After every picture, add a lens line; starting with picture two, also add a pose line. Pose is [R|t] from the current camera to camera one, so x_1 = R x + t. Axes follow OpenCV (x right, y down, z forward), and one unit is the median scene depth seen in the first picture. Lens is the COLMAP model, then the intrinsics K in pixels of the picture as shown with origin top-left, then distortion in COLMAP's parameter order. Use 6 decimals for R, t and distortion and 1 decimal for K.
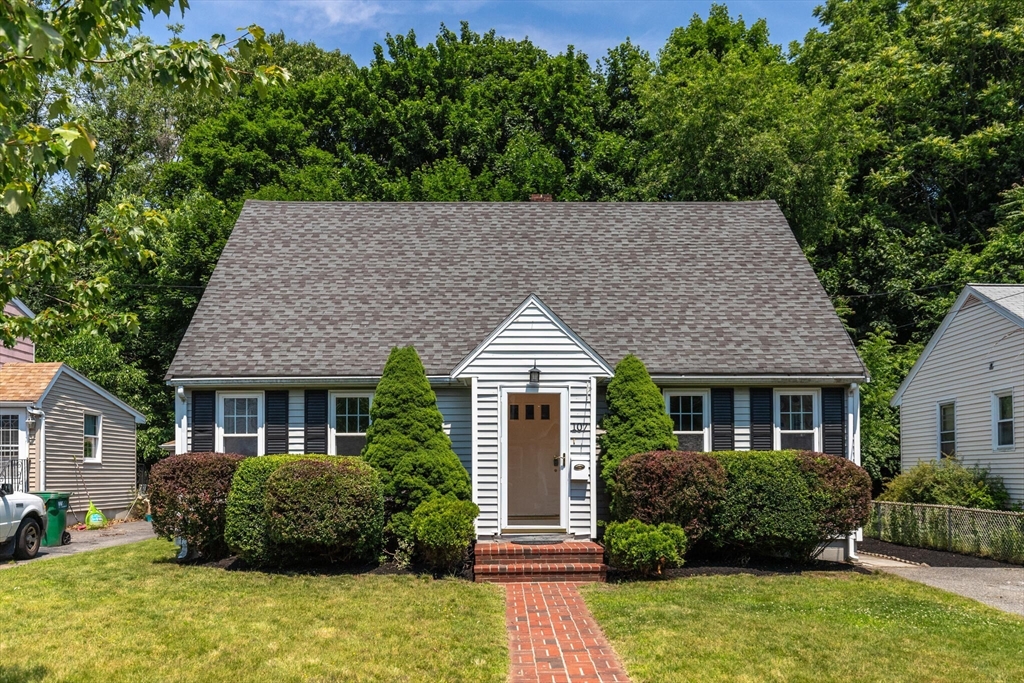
lens RADIAL K [[738.4, 0, 512.0], [0, 738.4, 341.3], [0, 0, 1]] dist [-0.000055, 0.001382]
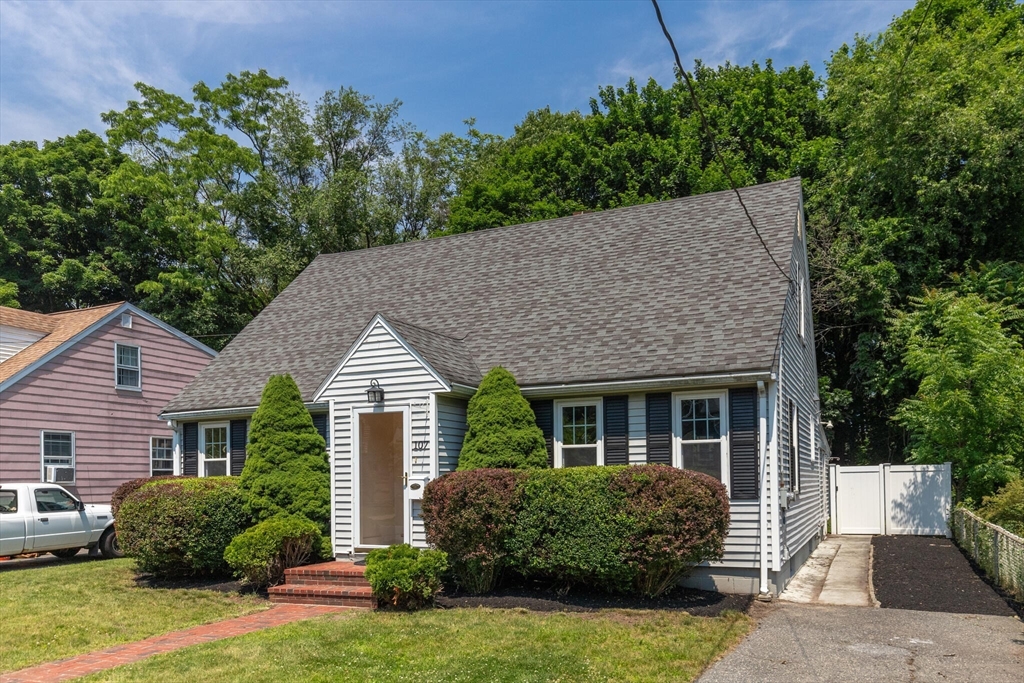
lens RADIAL K [[656.8, 0, 511.5], [0, 656.8, 384.5], [0, 0, 1]] dist [0.002314, -0.006832]
pose [[0.934491, -0.062918, -0.350382, 0.505179], [0.073625, 0.997136, 0.017305, 0.030017], [0.348290, -0.041968, 0.936447, 0.233839]]
